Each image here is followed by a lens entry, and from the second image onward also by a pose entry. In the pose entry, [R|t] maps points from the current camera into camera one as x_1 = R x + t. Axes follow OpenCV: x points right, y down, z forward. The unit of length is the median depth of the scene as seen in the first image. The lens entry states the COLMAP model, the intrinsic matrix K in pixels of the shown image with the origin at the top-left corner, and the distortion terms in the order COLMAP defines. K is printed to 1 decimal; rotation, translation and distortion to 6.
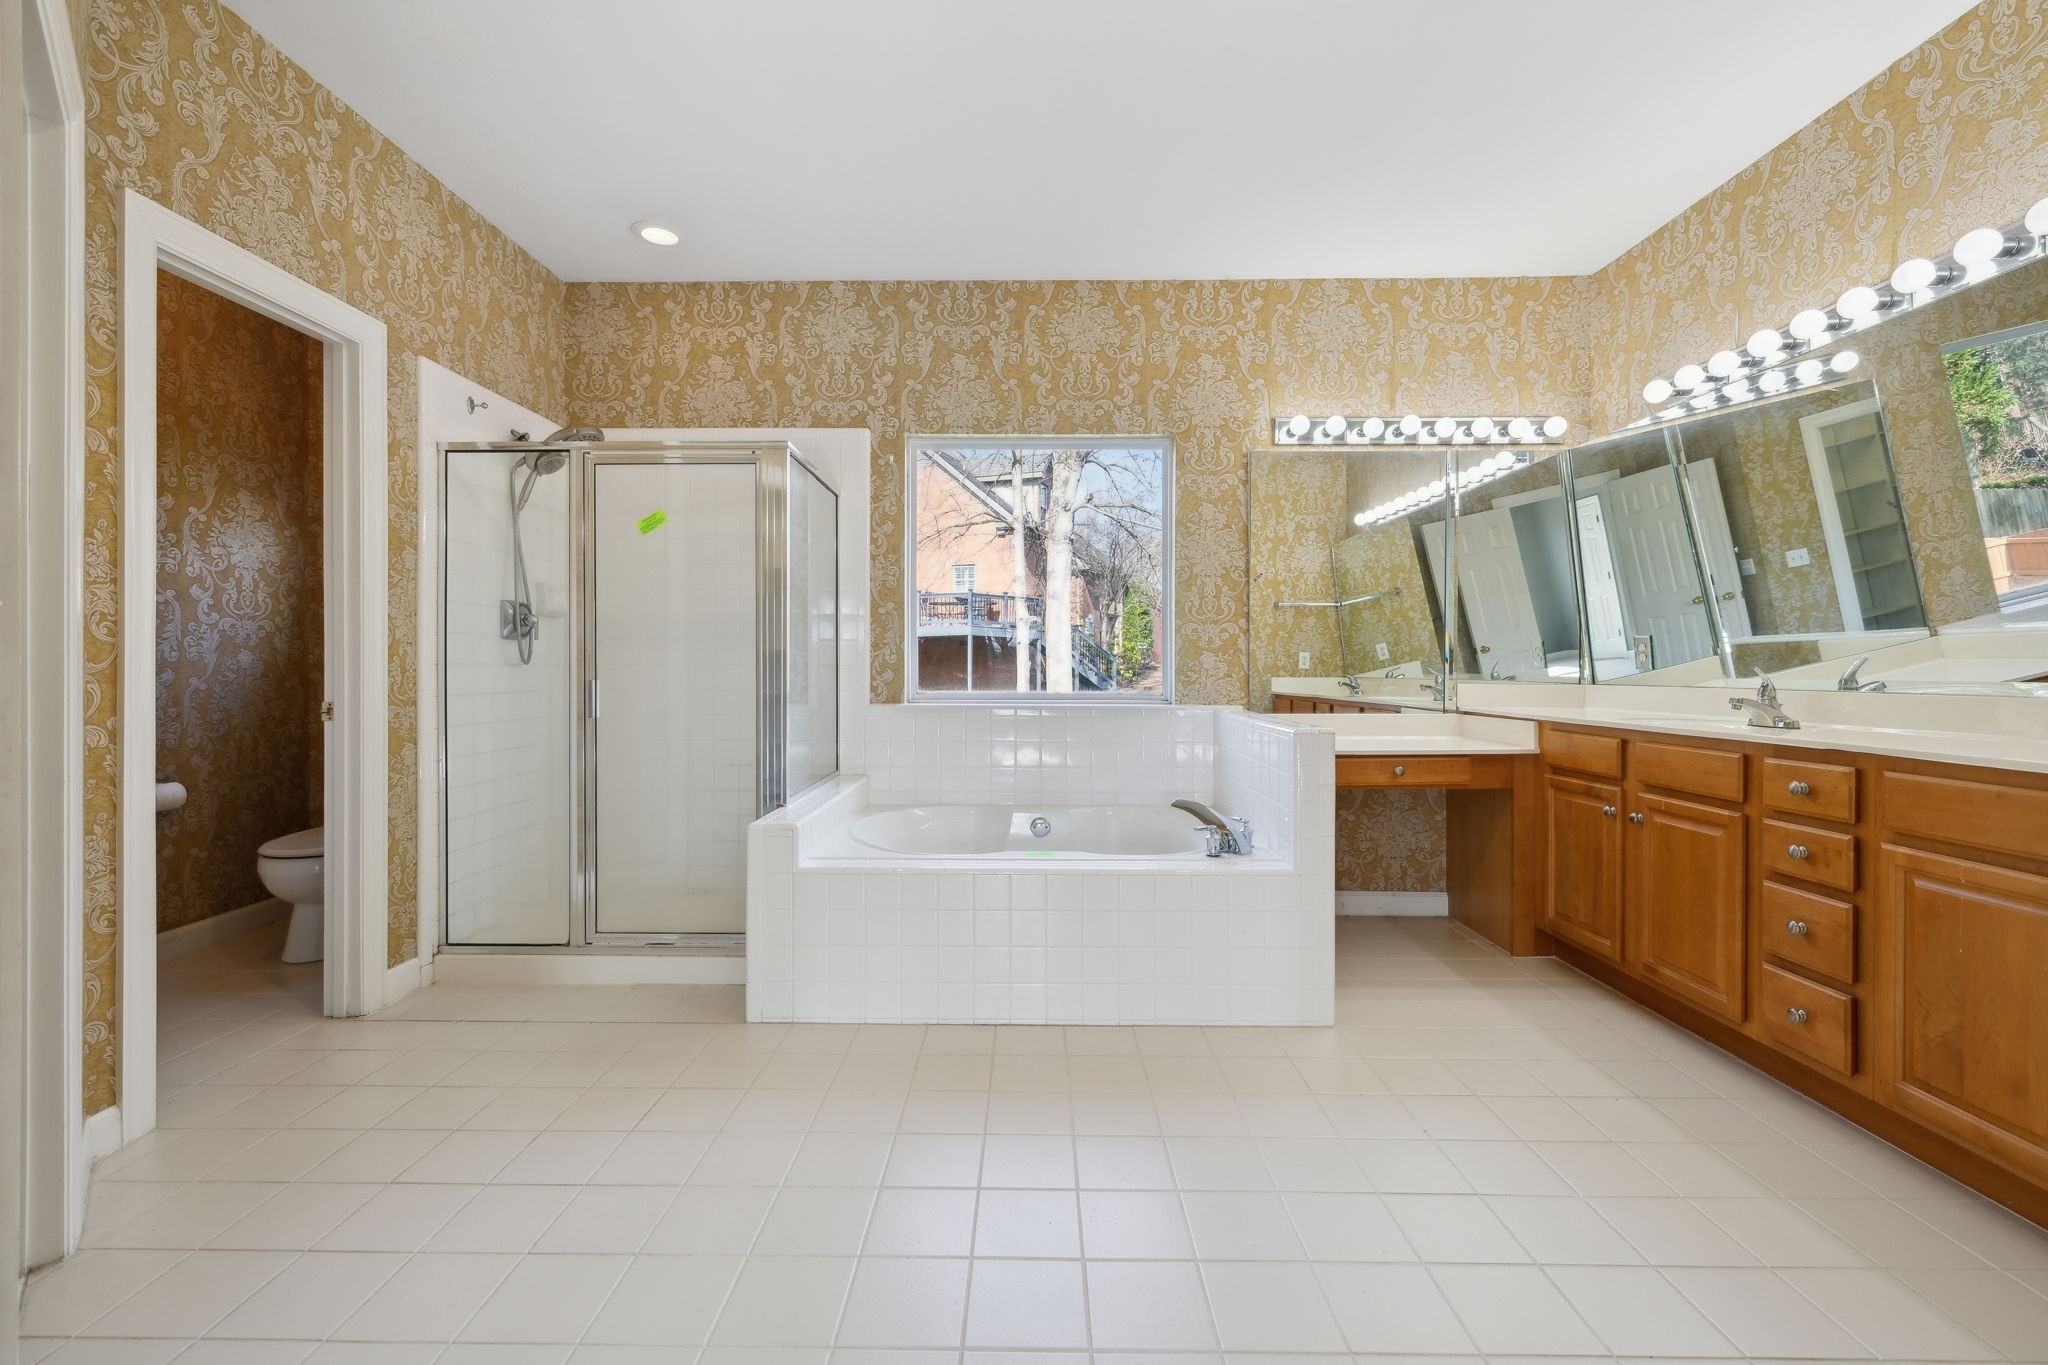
lens RADIAL K [[859.8, 0, 1024.3], [0, 859.8, 673.1], [0, 0, 1]] dist [0.001128, 0.000225]
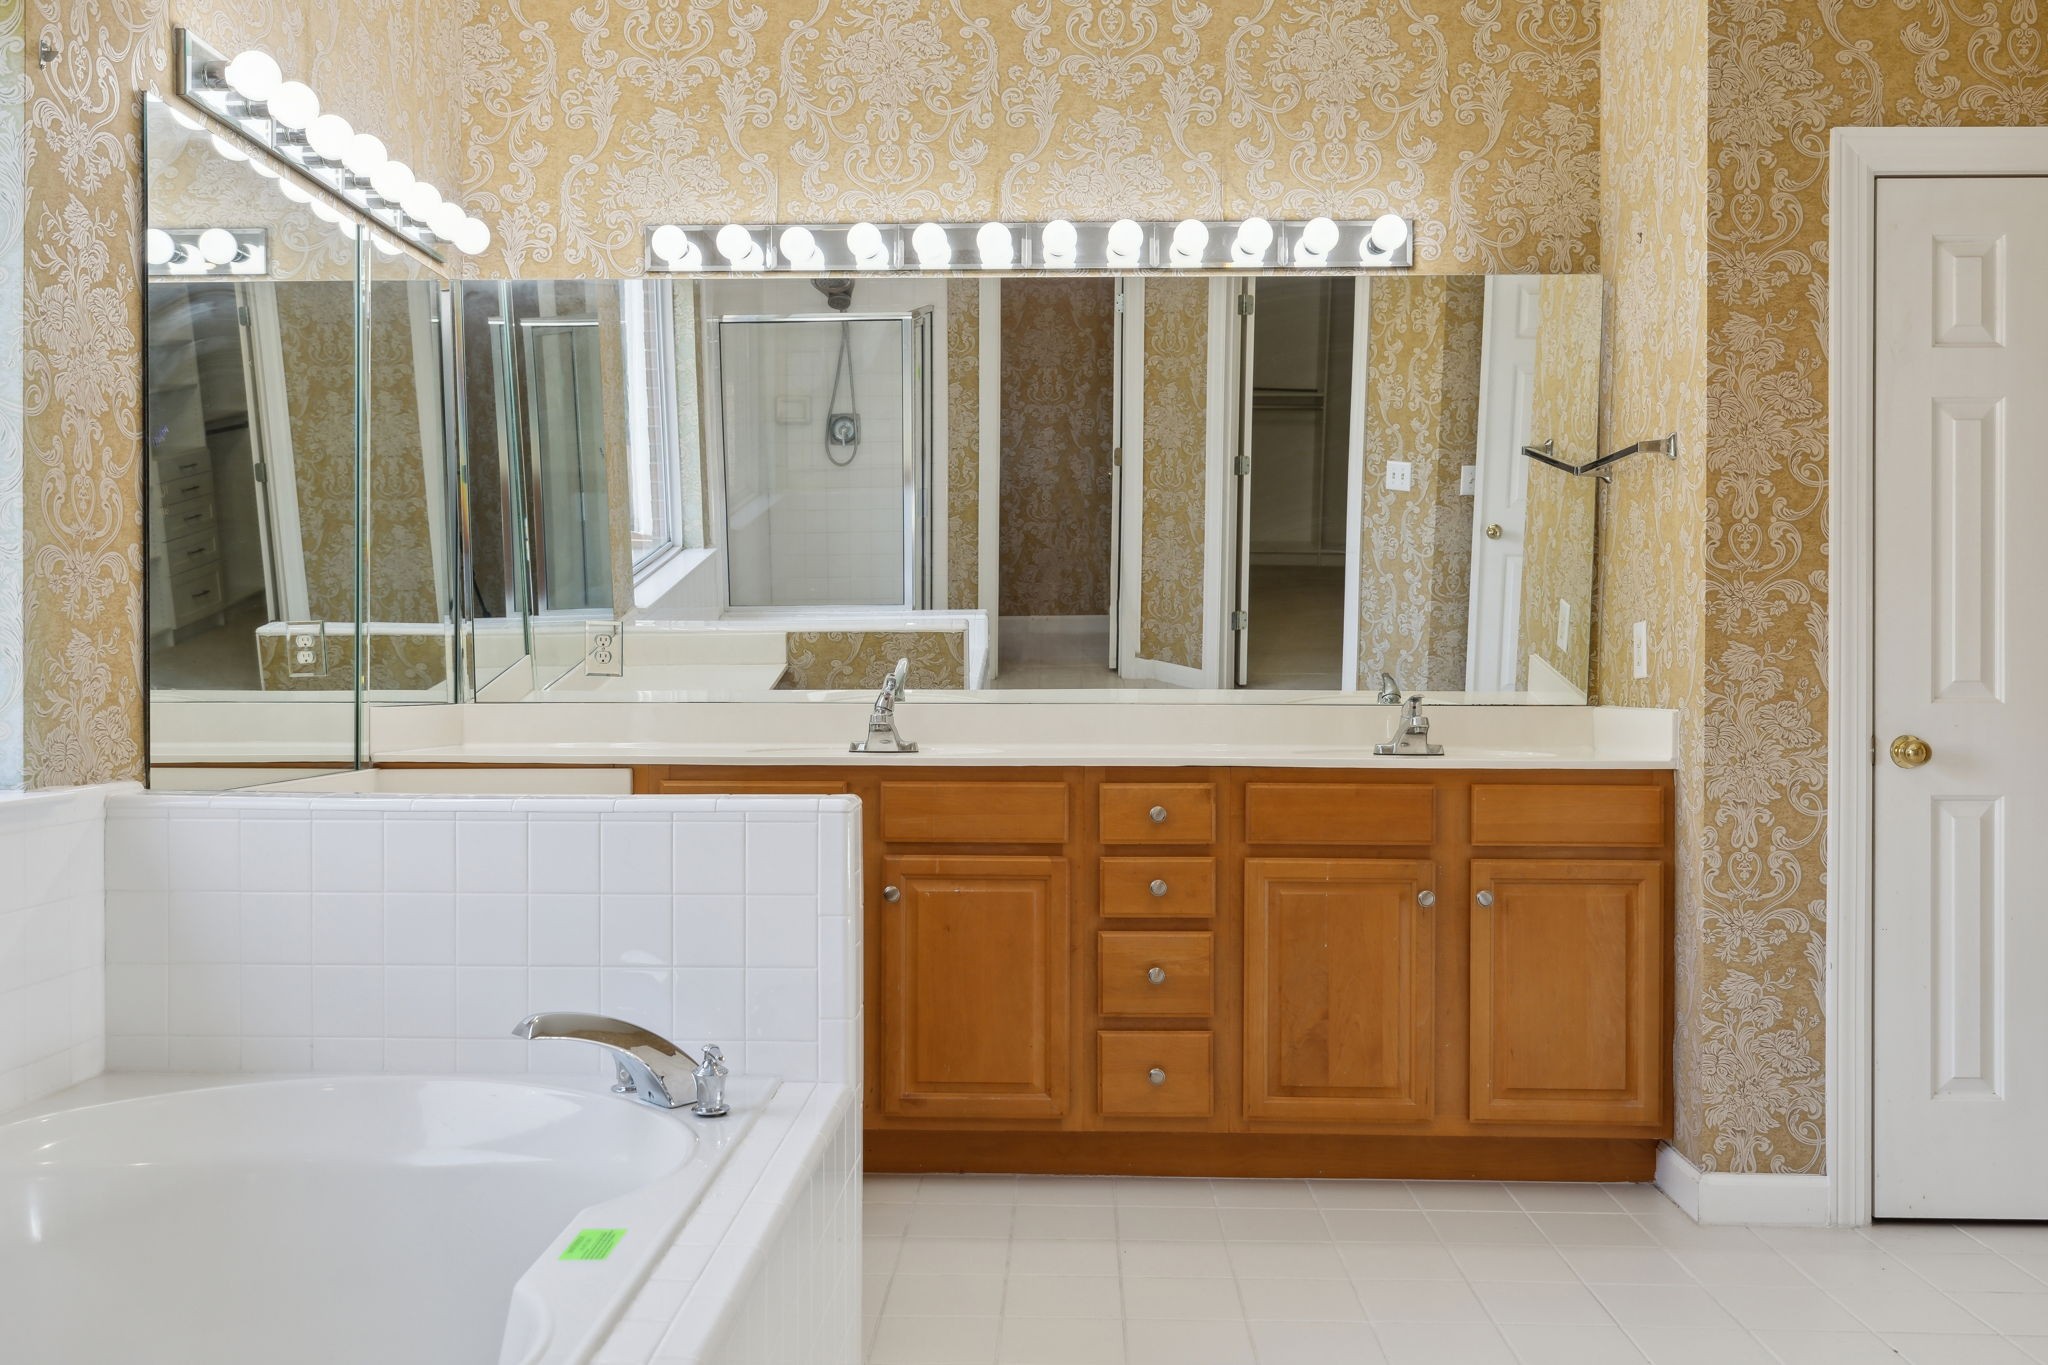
lens RADIAL K [[1751.8, 0, 1010.1], [0, 1751.8, 684.8], [0, 0, 1]] dist [0.003388, -0.014646]
pose [[0.024425, -0.009029, 0.999661, -0.565420], [0.005948, 0.999943, 0.008886, -0.008653], [-0.999684, 0.005729, 0.024478, 0.717286]]
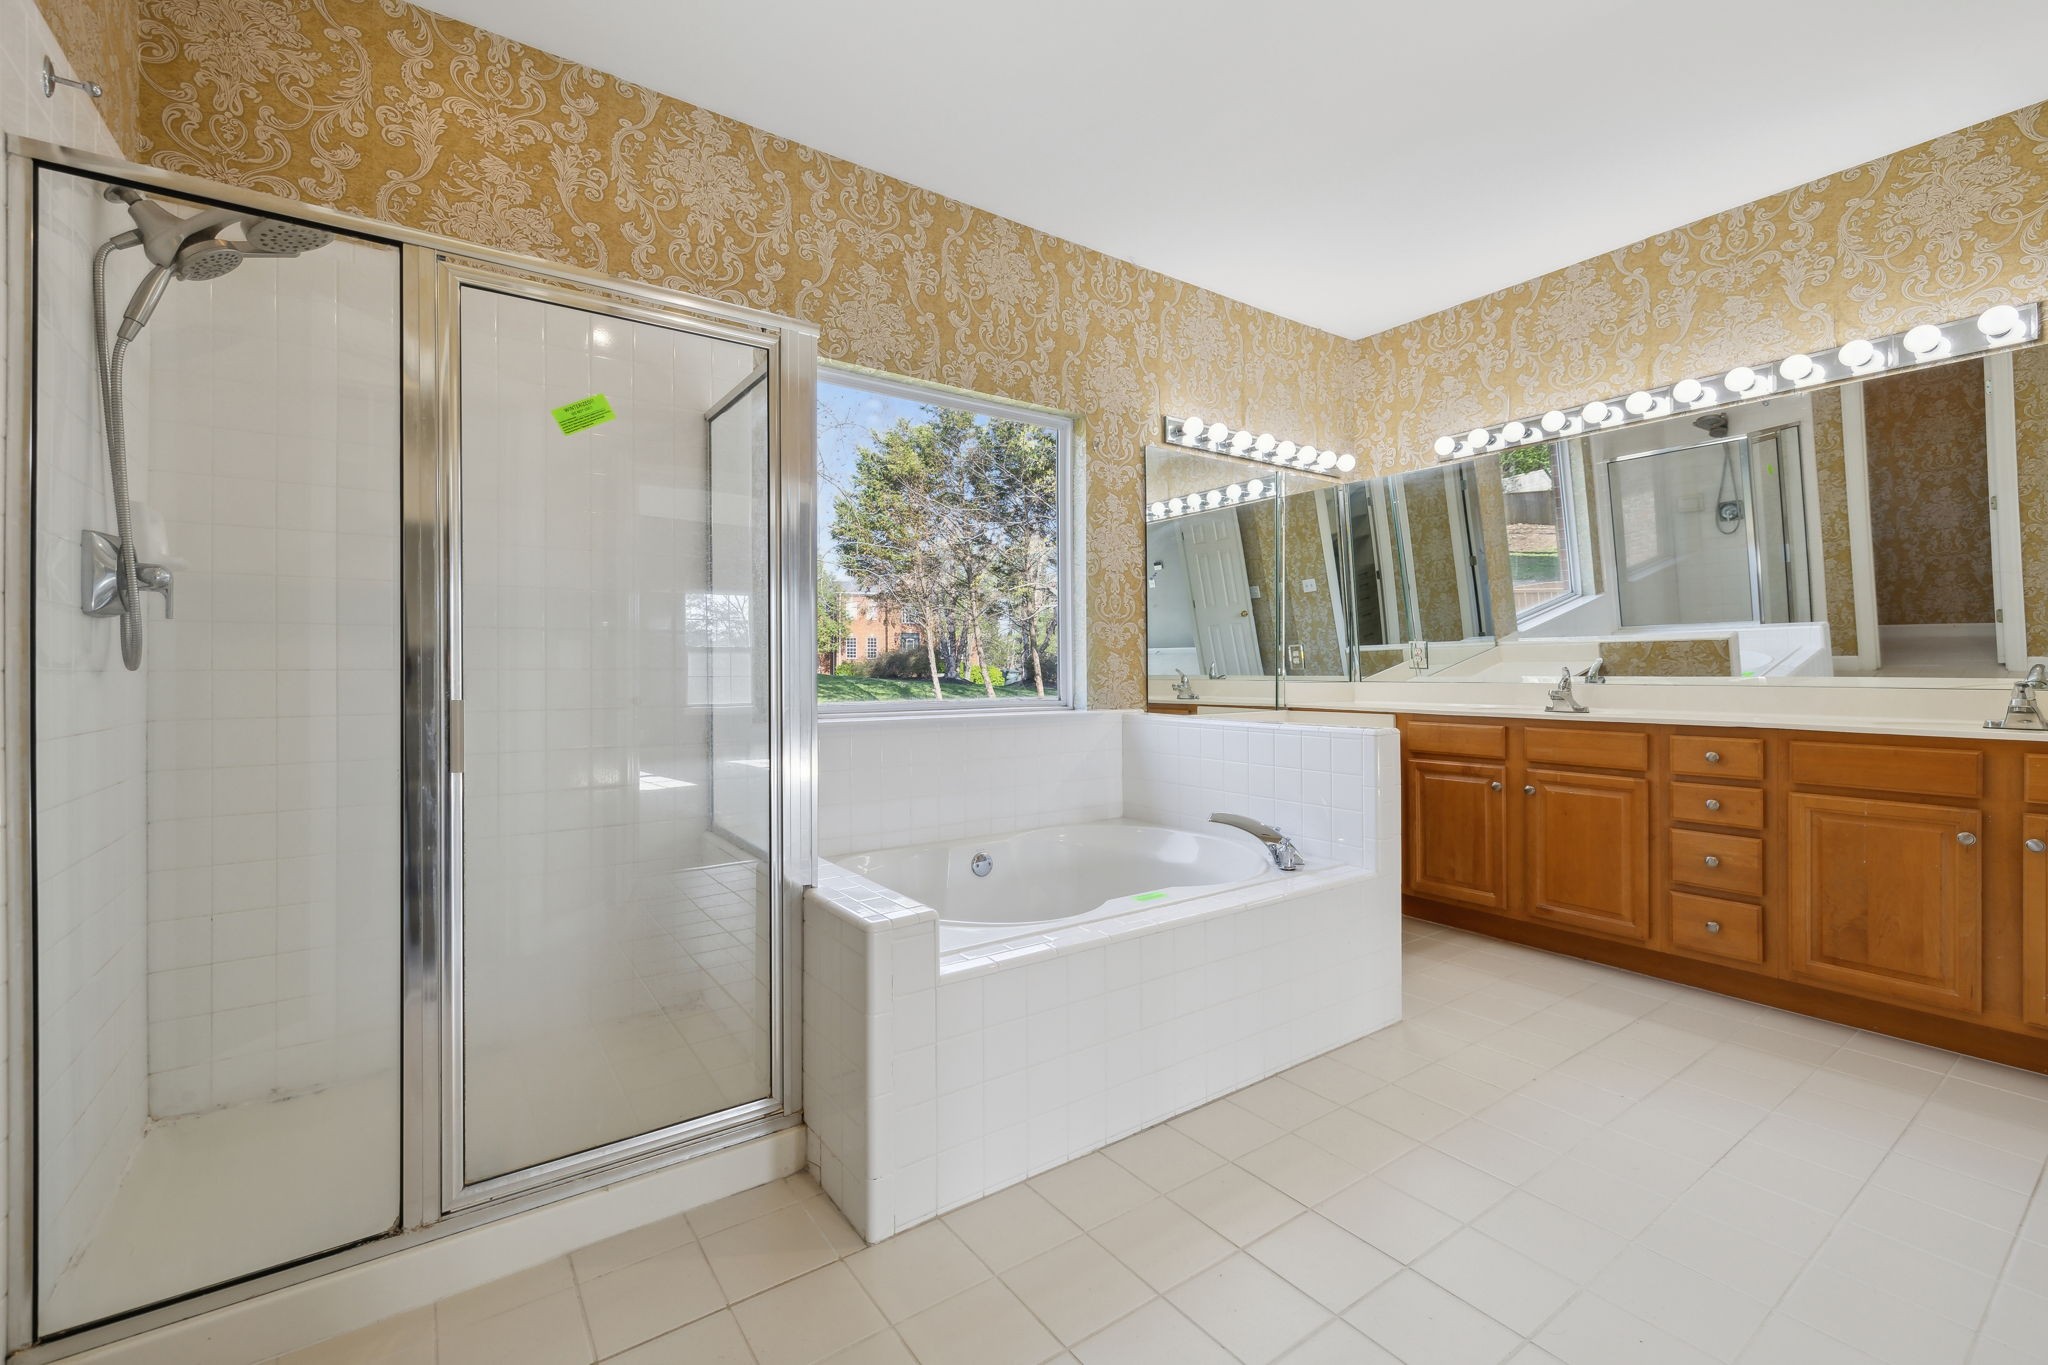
lens RADIAL K [[859.8, 0, 1022.5], [0, 859.8, 669.4], [0, 0, 1]] dist [0.001128, 0.000225]
pose [[0.811143, -0.004919, 0.584827, -0.488718], [0.009129, 0.999949, -0.004251, -0.004193], [-0.584777, 0.008787, 0.811147, 0.351331]]
